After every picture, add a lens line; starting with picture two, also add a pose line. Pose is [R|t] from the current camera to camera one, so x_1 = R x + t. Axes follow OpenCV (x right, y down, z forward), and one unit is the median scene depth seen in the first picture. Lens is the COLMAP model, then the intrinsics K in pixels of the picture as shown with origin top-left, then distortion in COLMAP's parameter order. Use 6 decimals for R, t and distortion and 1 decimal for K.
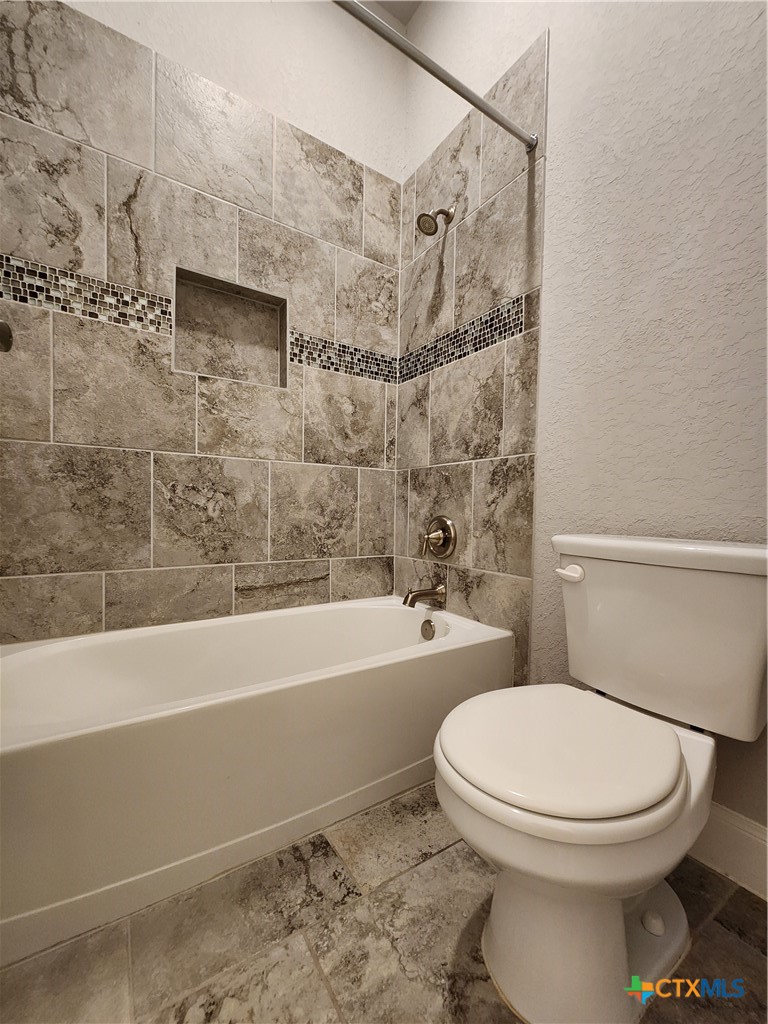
lens RADIAL K [[417.5, 0, 387.9], [0, 417.5, 512.1], [0, 0, 1]] dist [0.003884, -0.002262]
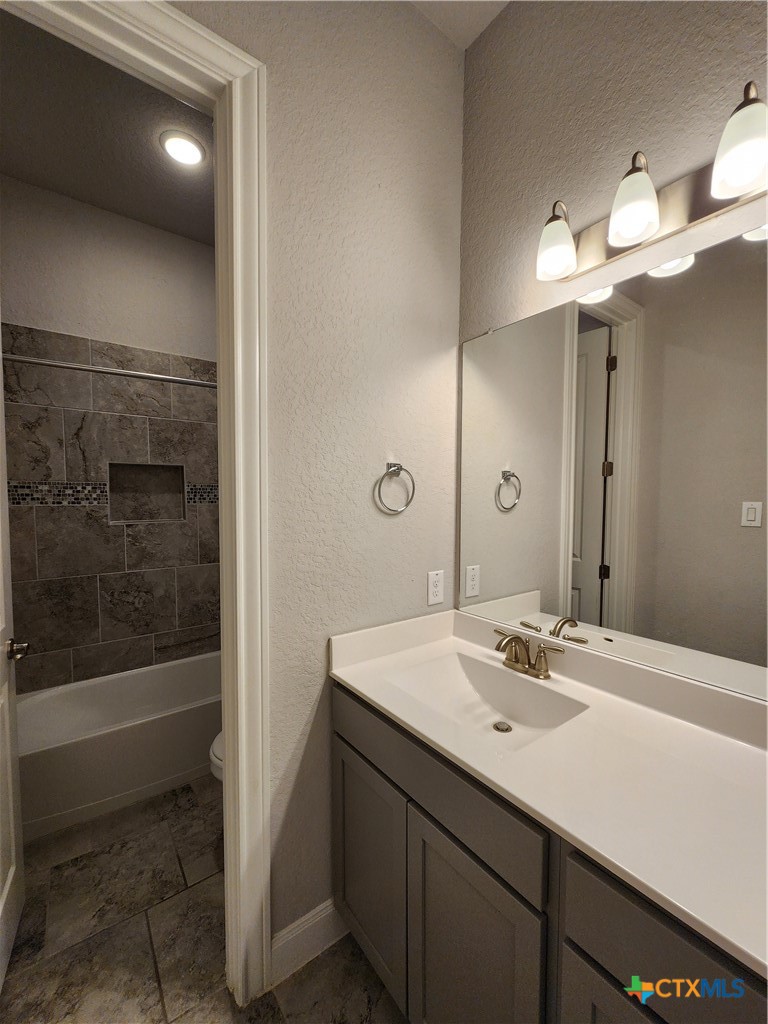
lens RADIAL K [[417.5, 0, 385.6], [0, 417.5, 513.8], [0, 0, 1]] dist [0.003884, -0.002262]
pose [[0.998001, -0.018340, 0.060478, 0.501311], [0.016360, 0.999319, 0.033070, -0.429410], [-0.061044, -0.032014, 0.997622, -0.753922]]
